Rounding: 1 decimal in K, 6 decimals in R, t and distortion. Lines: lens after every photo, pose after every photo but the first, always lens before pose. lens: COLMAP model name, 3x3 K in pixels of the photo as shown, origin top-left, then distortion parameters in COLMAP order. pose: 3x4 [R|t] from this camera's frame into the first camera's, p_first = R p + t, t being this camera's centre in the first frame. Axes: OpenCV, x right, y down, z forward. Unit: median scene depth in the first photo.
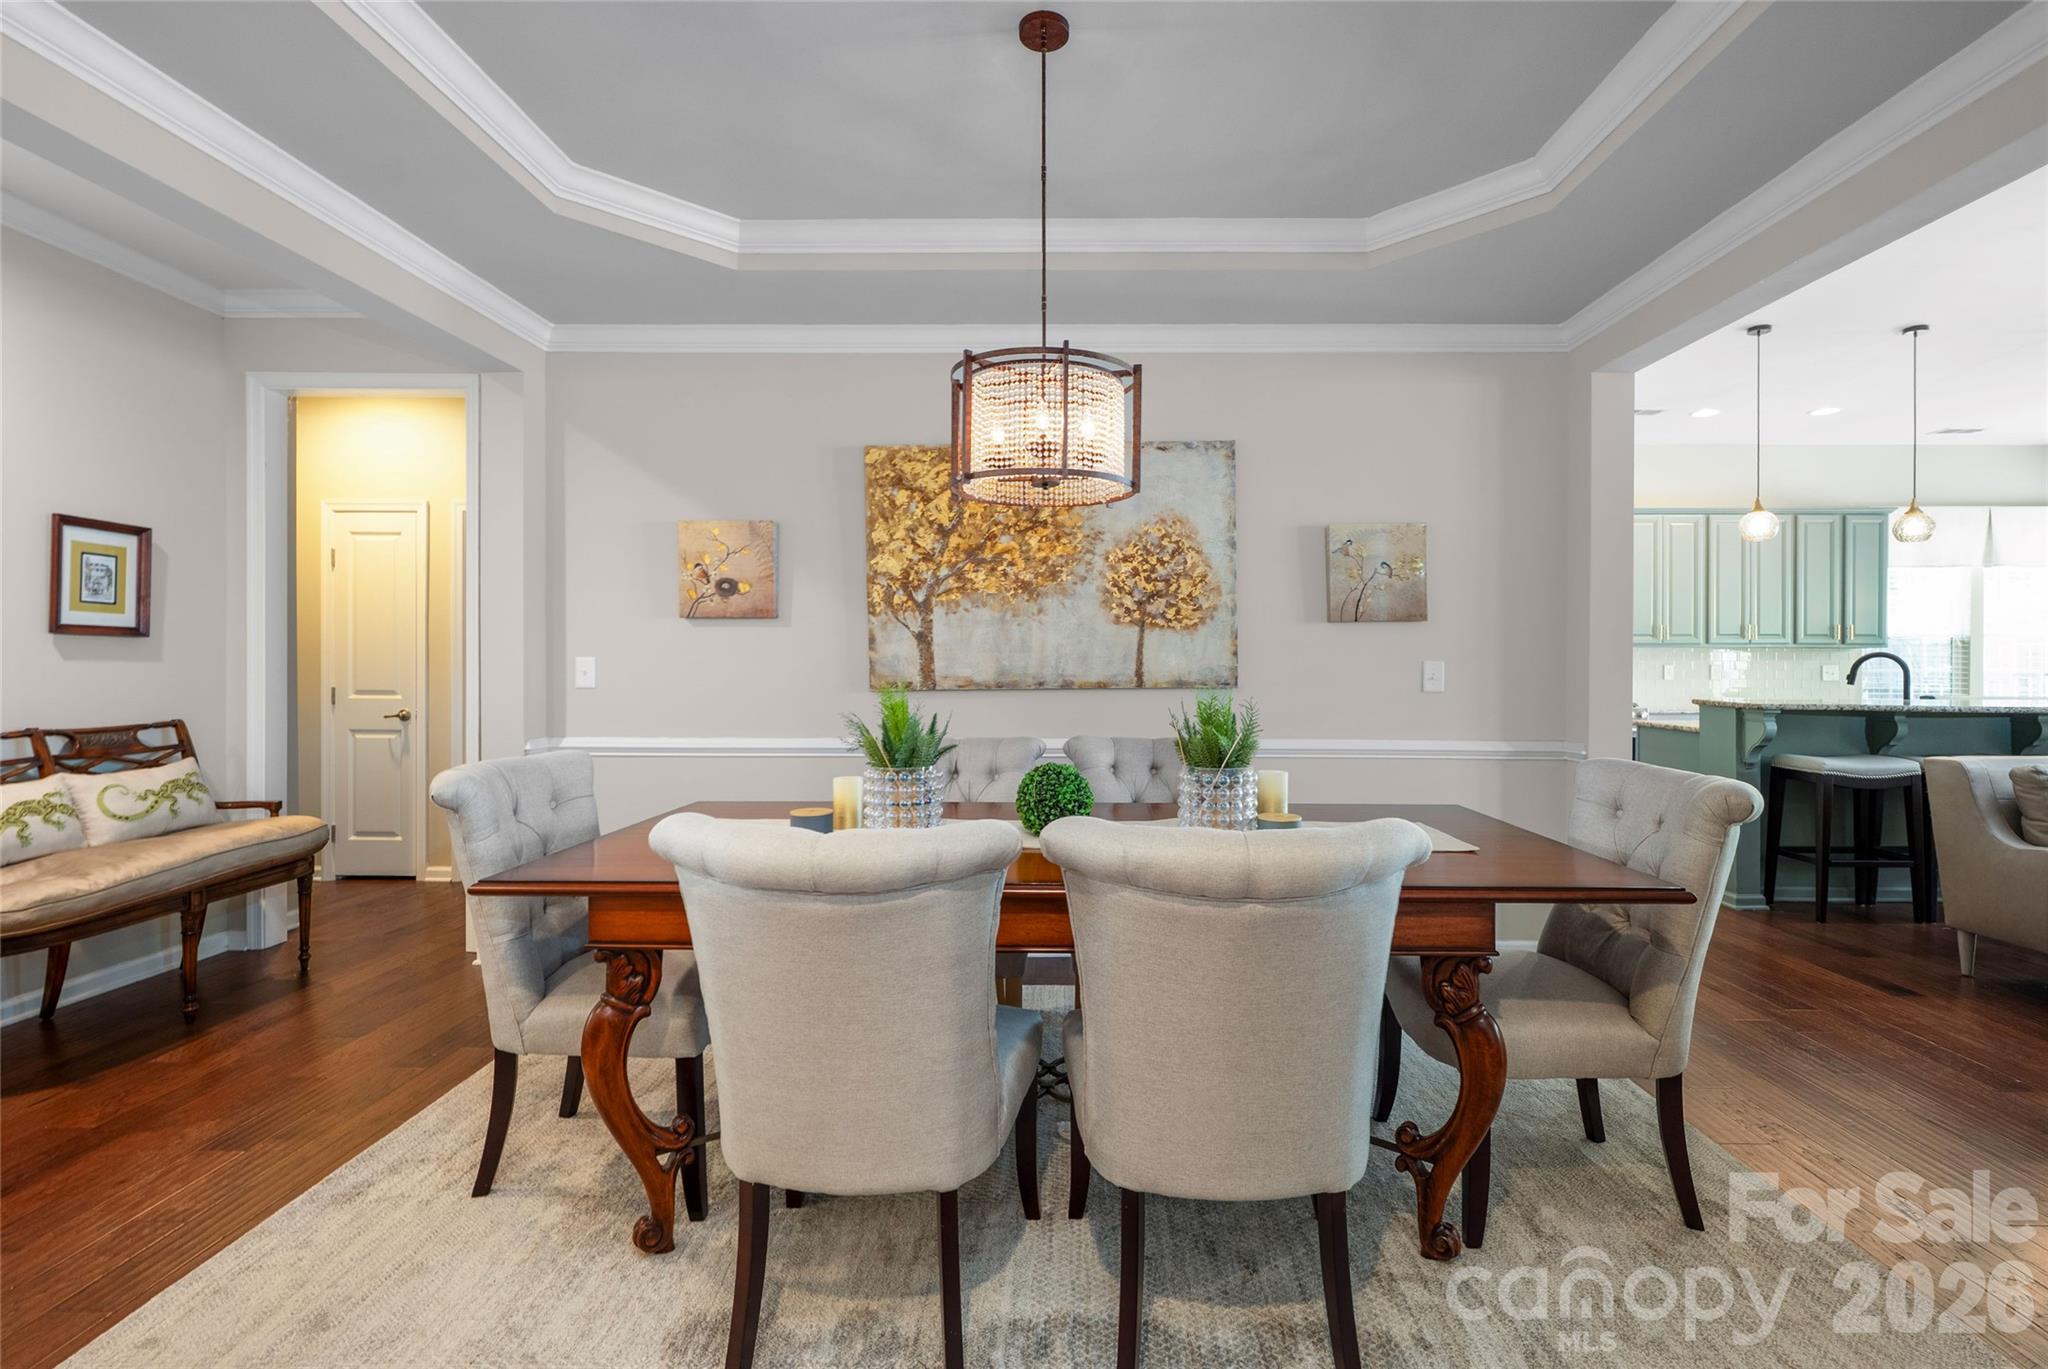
lens RADIAL K [[958.0, 0, 1042.4], [0, 958.0, 662.3], [0, 0, 1]] dist [0.011414, 0.000537]
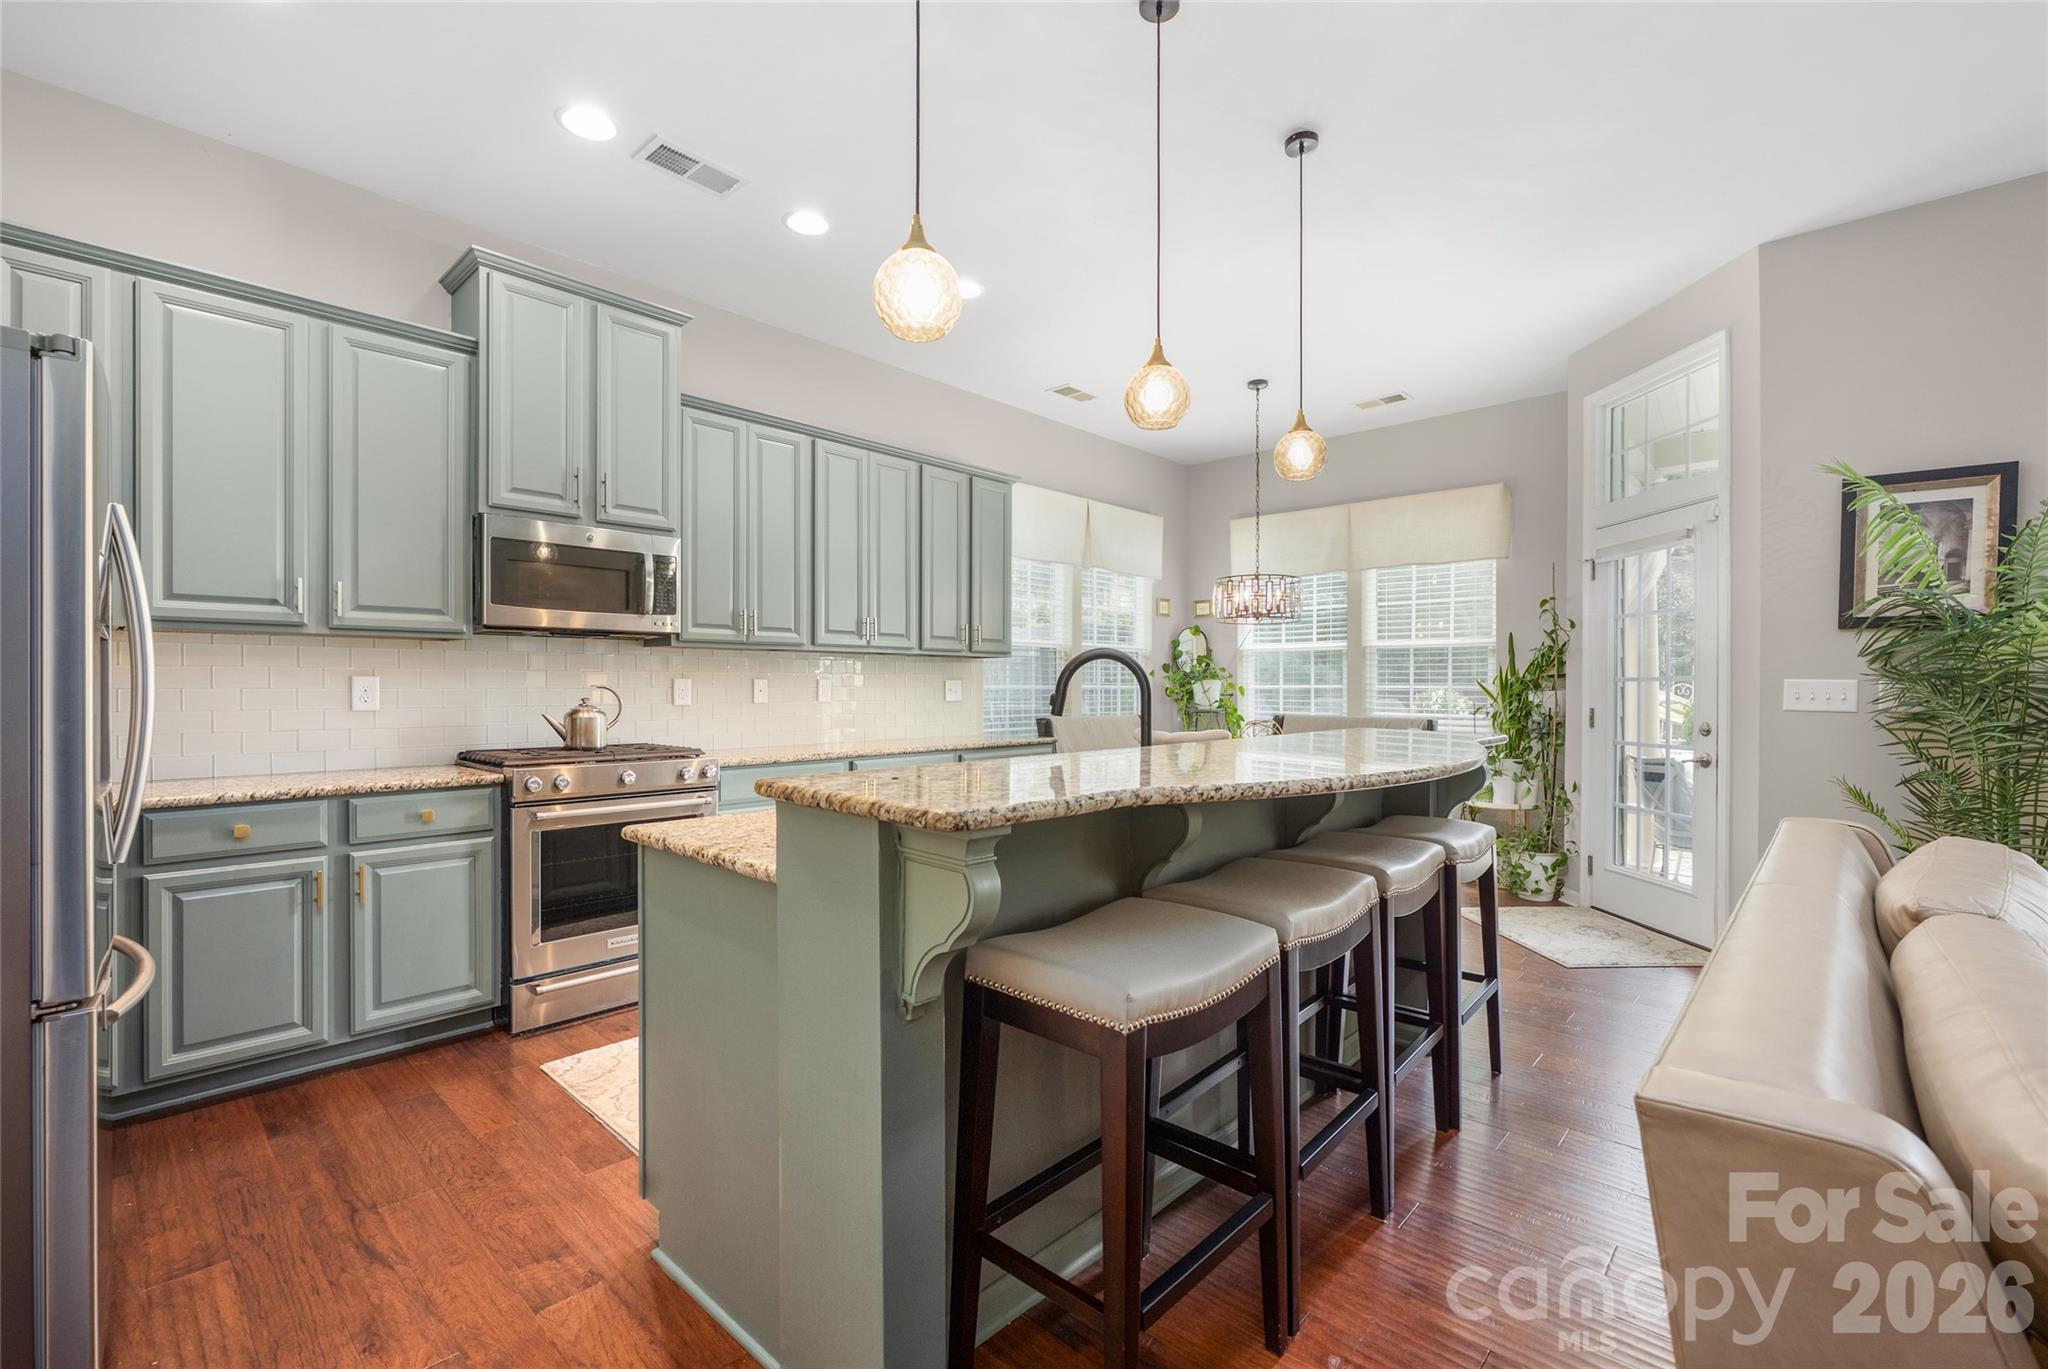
lens RADIAL K [[892.4, 0, 1023.5], [0, 892.4, 692.9], [0, 0, 1]] dist [0.000849, -0.000577]
pose [[0.677206, -0.006287, 0.735766, 0.655218], [-0.001736, 0.999947, 0.010142, 0.009656], [-0.735791, -0.008146, 0.677159, 0.933742]]
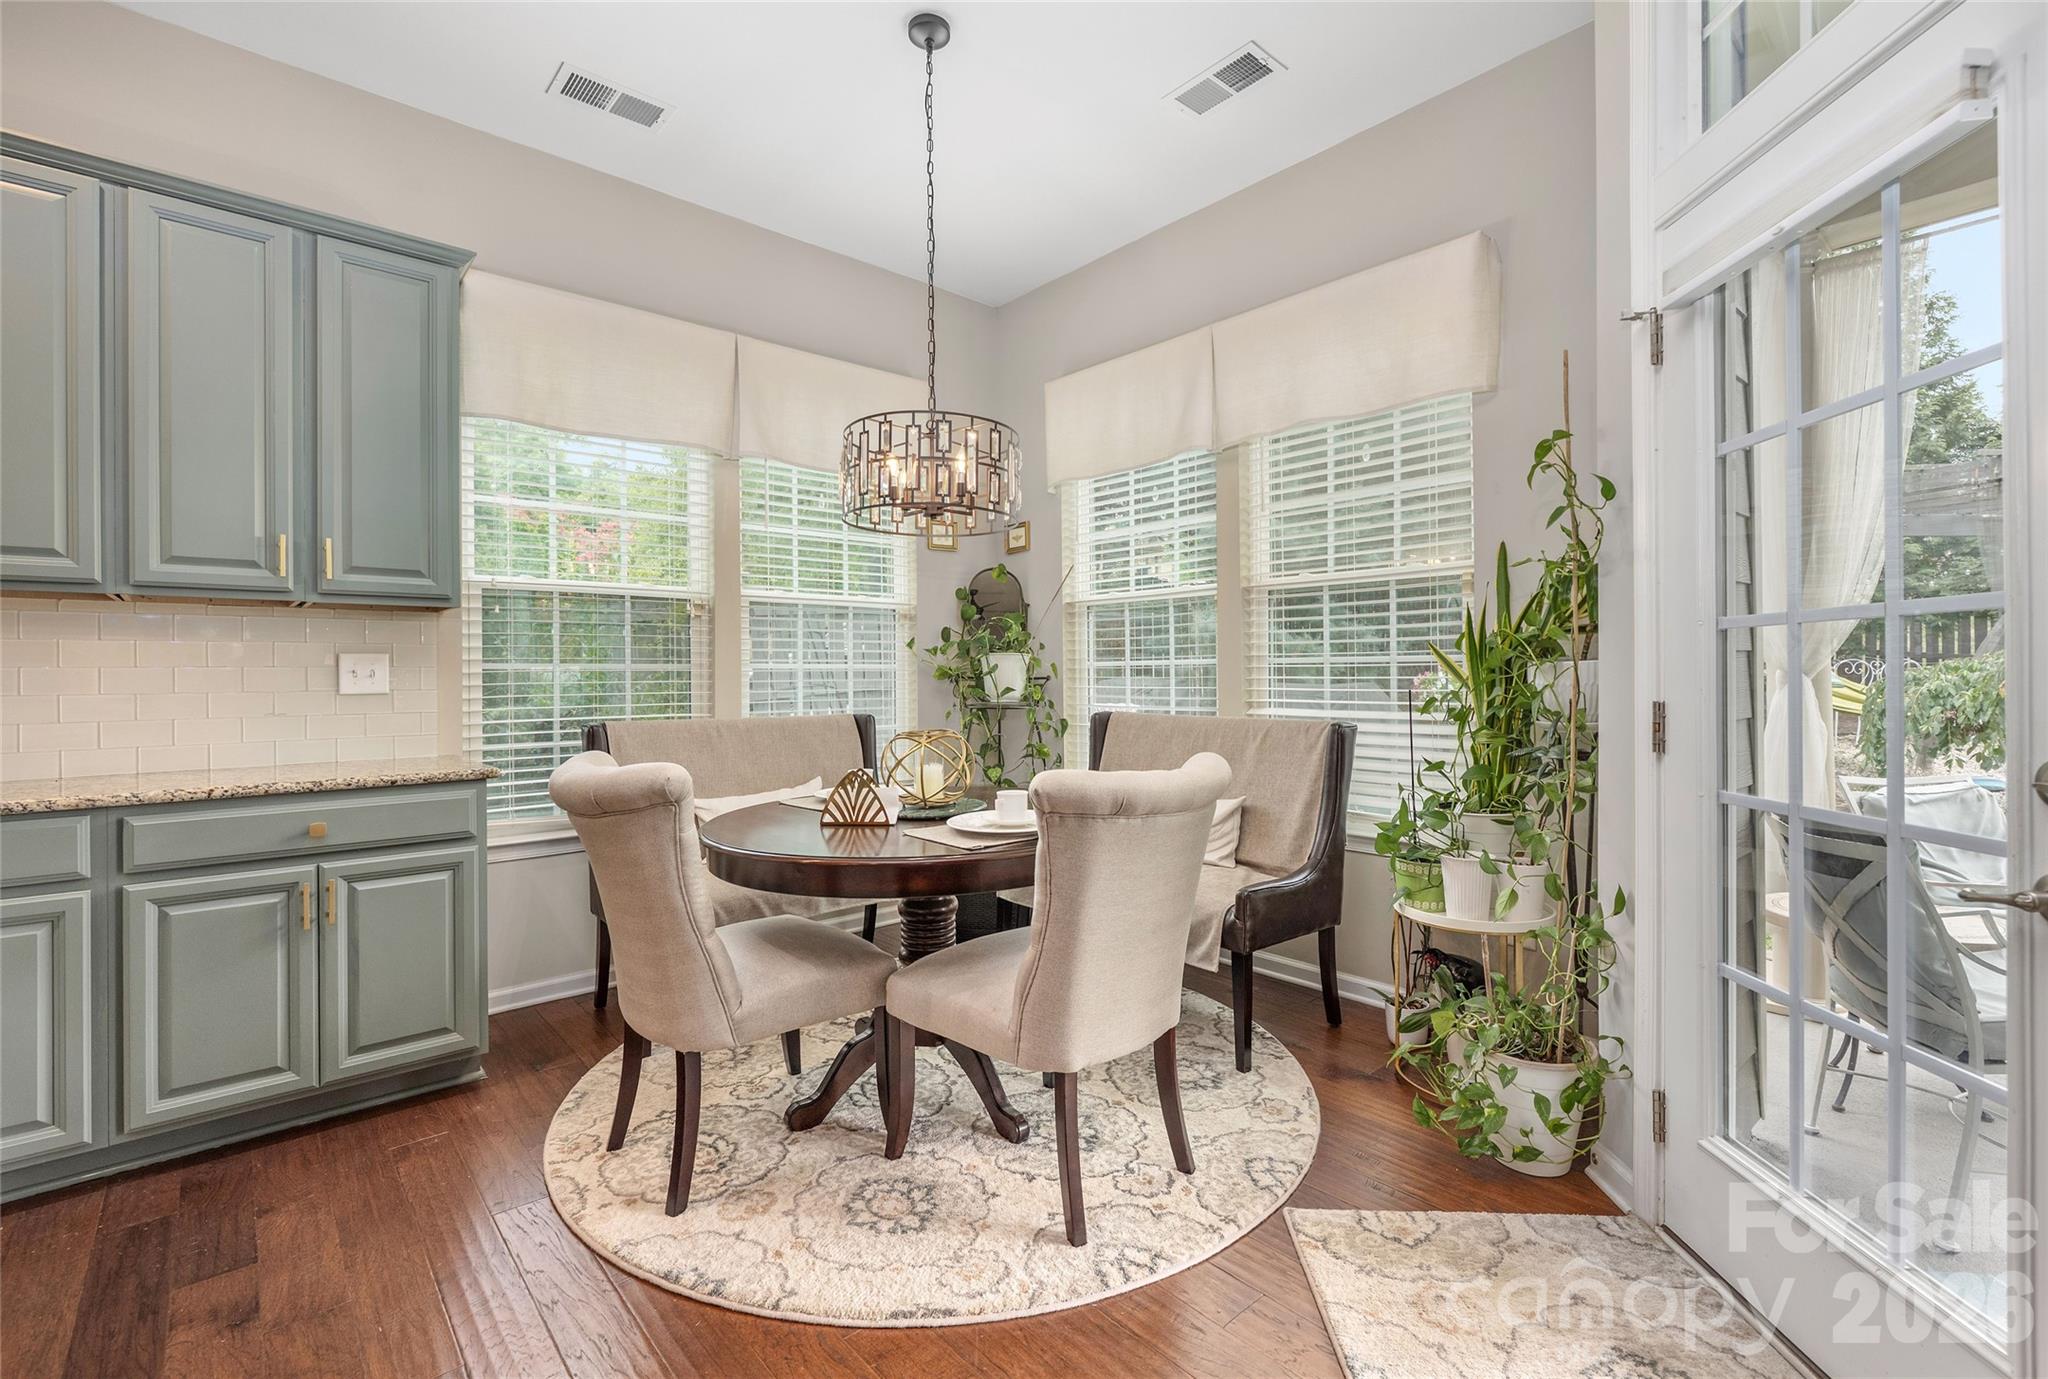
lens RADIAL K [[892.4, 0, 1029.7], [0, 892.4, 675.7], [0, 0, 1]] dist [0.000849, -0.000577]
pose [[0.747223, -0.012976, 0.664447, 1.527780], [0.009962, 0.999916, 0.008325, 0.020538], [-0.664499, 0.000399, 0.747289, 1.059358]]
